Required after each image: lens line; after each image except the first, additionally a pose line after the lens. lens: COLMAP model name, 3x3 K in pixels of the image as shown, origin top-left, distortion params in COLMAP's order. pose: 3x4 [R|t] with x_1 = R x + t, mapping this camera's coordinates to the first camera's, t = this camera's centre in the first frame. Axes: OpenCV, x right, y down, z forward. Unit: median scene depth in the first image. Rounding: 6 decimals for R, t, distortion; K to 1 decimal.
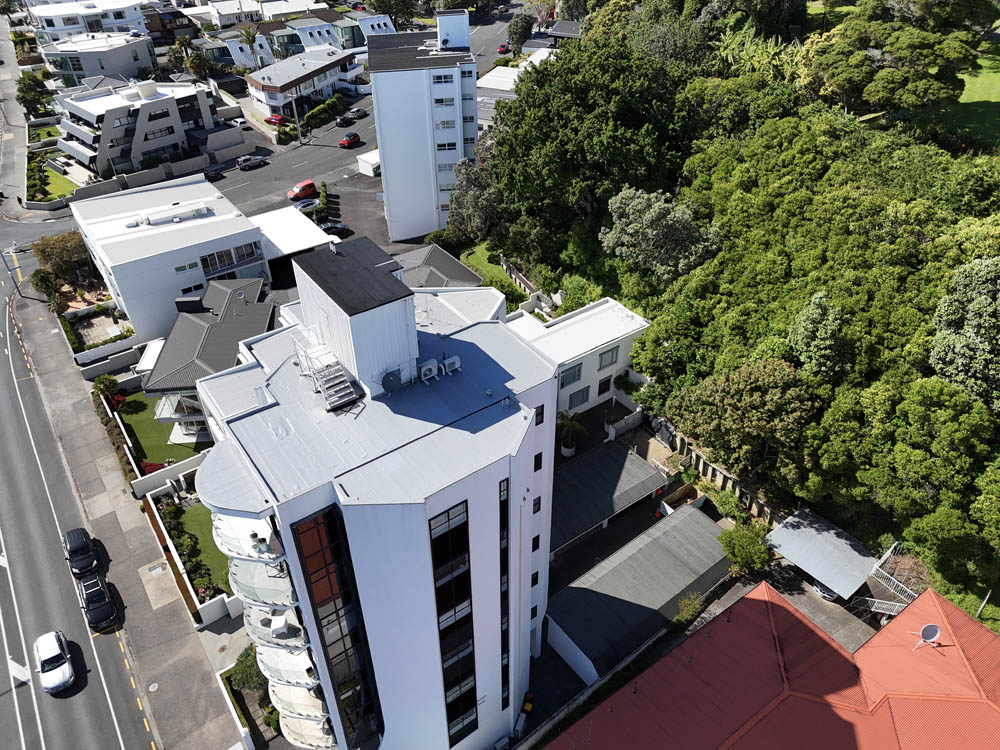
lens RADIAL K [[723.6, 0, 500.0], [0, 723.6, 375.0], [0, 0, 1]] dist [-0.000400, -0.005002]
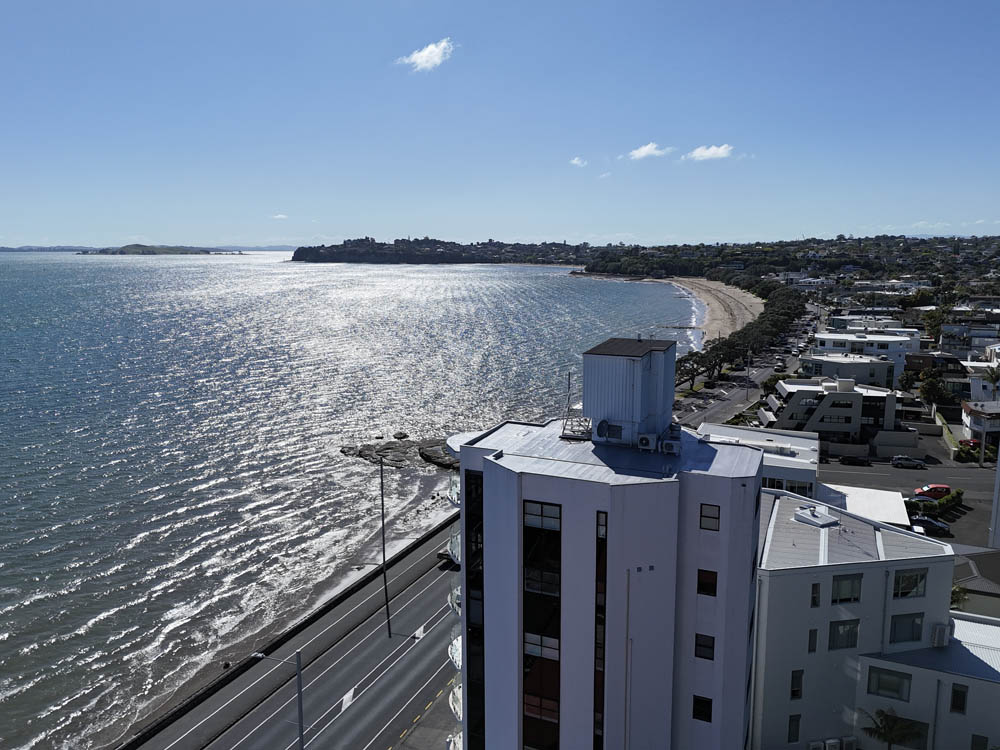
lens RADIAL K [[723.6, 0, 500.0], [0, 723.6, 375.0], [0, 0, 1]] dist [-0.000400, -0.005002]
pose [[0.505732, 0.143671, -0.850643, 0.522486], [-0.518835, 0.838433, -0.166853, 0.152235], [0.689236, 0.525726, 0.498564, 0.180673]]
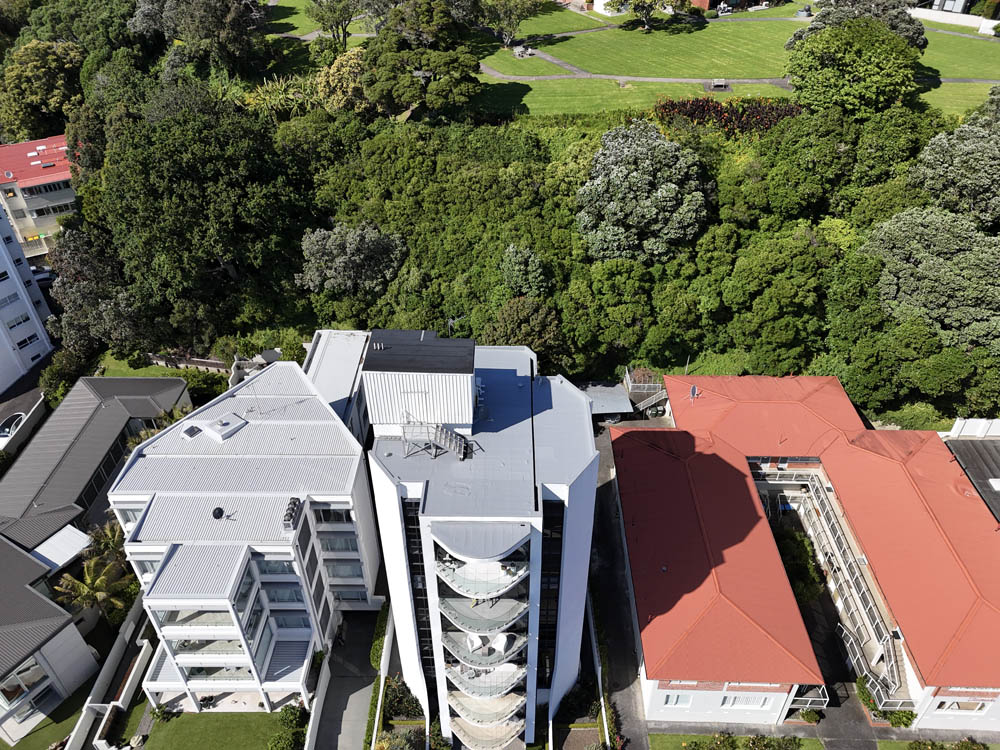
lens RADIAL K [[723.6, 0, 500.0], [0, 723.6, 375.0], [0, 0, 1]] dist [-0.000400, -0.005002]
pose [[0.591647, -0.484307, 0.644516, -0.588694], [0.484907, 0.852452, 0.195426, -0.178684], [-0.644065, 0.196907, 0.739194, 0.027401]]
